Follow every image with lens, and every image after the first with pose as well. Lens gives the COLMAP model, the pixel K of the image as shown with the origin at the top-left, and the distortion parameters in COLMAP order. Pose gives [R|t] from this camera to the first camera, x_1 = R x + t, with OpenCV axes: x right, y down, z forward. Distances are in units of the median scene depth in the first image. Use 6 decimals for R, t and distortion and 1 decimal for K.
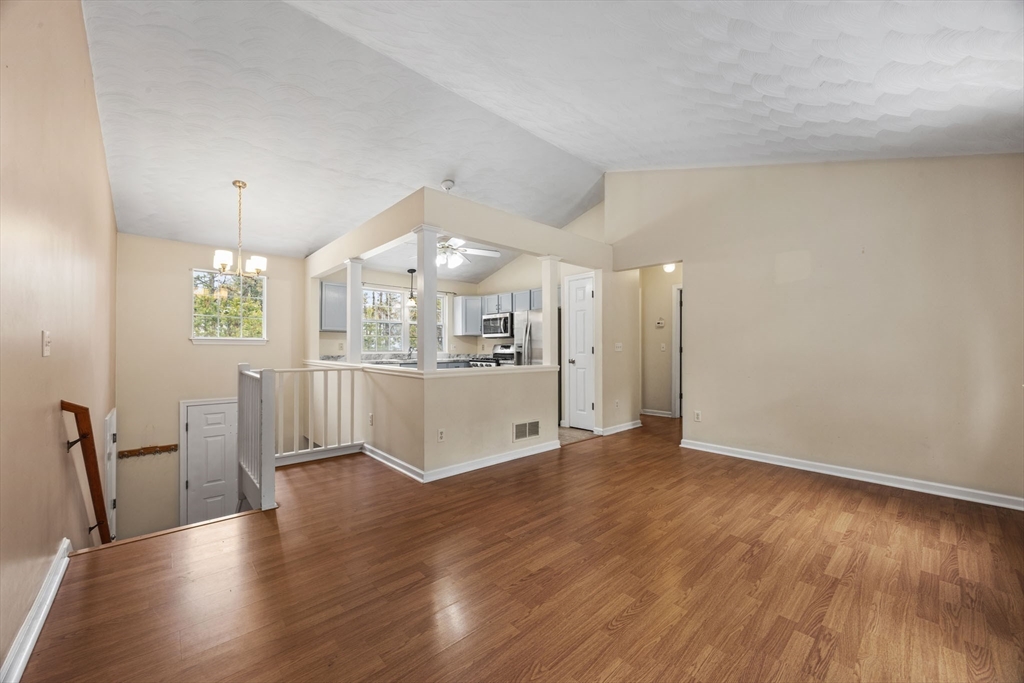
lens RADIAL K [[388.3, 0, 515.3], [0, 388.3, 333.6], [0, 0, 1]] dist [0.000177, -0.000335]
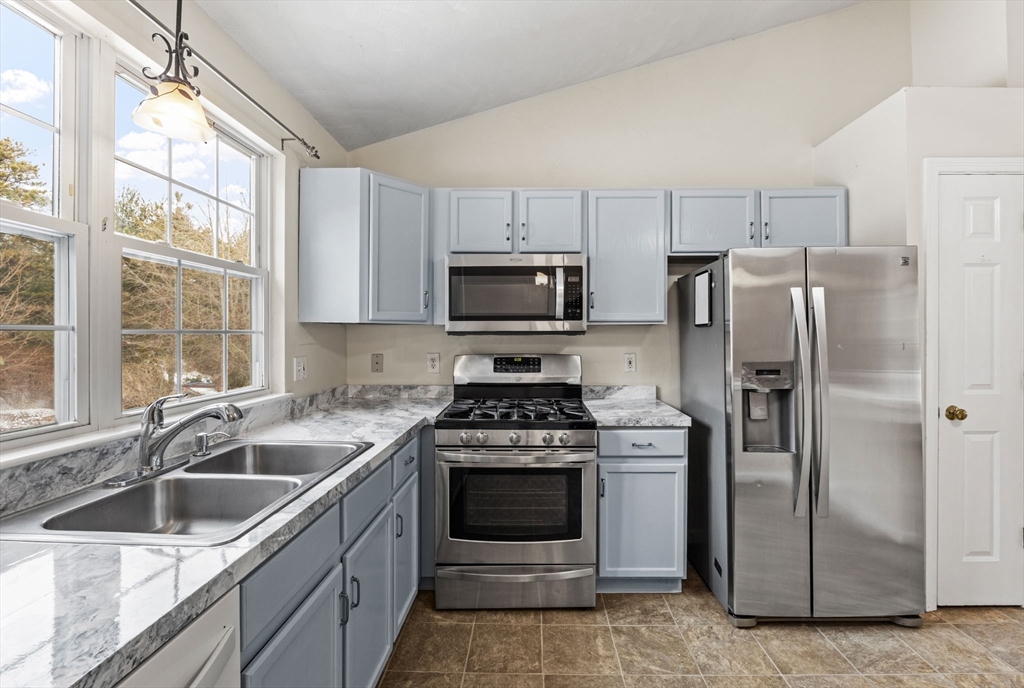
lens RADIAL K [[467.2, 0, 535.5], [0, 467.2, 338.2], [0, 0, 1]] dist [0.000241, -0.000808]
pose [[0.665878, -0.005087, 0.746043, -0.857009], [-0.029264, 0.999029, 0.032931, 0.005808], [-0.745487, -0.043760, 0.665082, 2.138562]]
